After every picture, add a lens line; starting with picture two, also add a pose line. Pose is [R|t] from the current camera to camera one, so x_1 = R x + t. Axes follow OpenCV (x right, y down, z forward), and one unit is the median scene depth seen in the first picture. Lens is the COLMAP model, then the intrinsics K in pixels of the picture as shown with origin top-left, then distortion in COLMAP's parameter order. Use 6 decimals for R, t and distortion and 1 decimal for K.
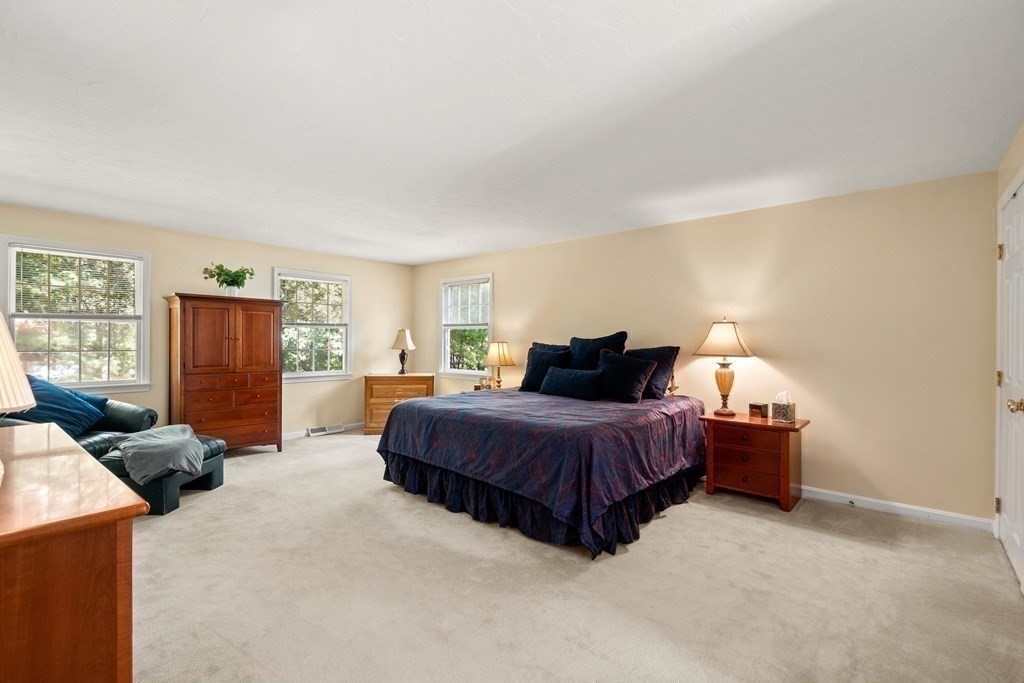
lens RADIAL K [[464.6, 0, 506.4], [0, 464.6, 338.0], [0, 0, 1]] dist [-0.005060, 0.001009]
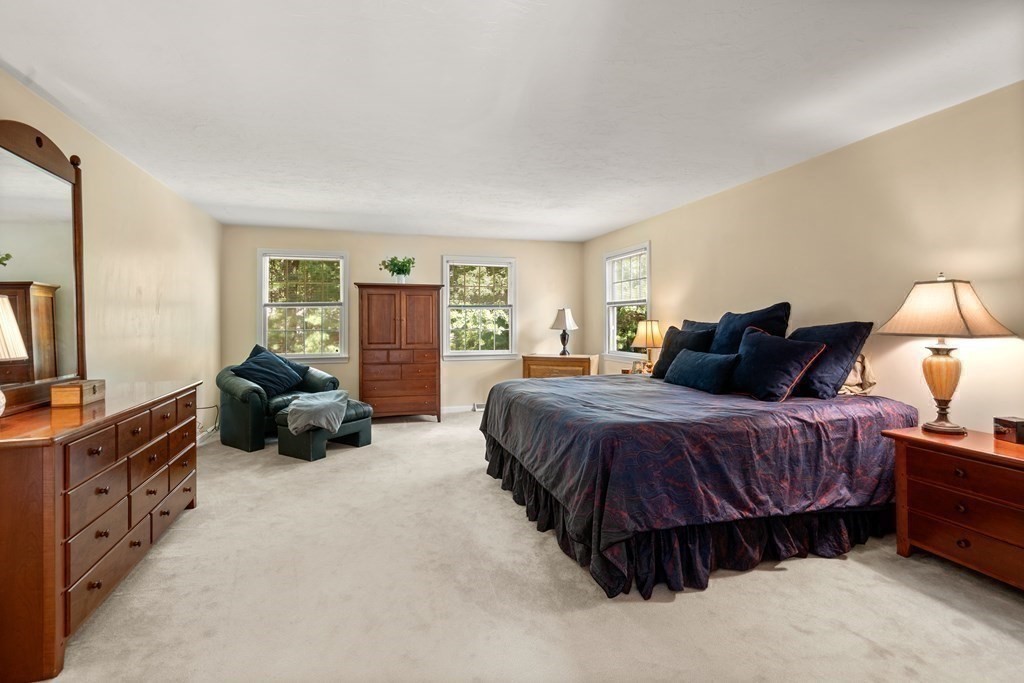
lens RADIAL K [[474.9, 0, 508.7], [0, 474.9, 318.0], [0, 0, 1]] dist [-0.001119, 0.000231]
pose [[0.849297, -0.015460, -0.527689, 0.318452], [0.011720, 0.999877, -0.010430, 0.014567], [0.527785, 0.002674, 0.849374, 0.165873]]
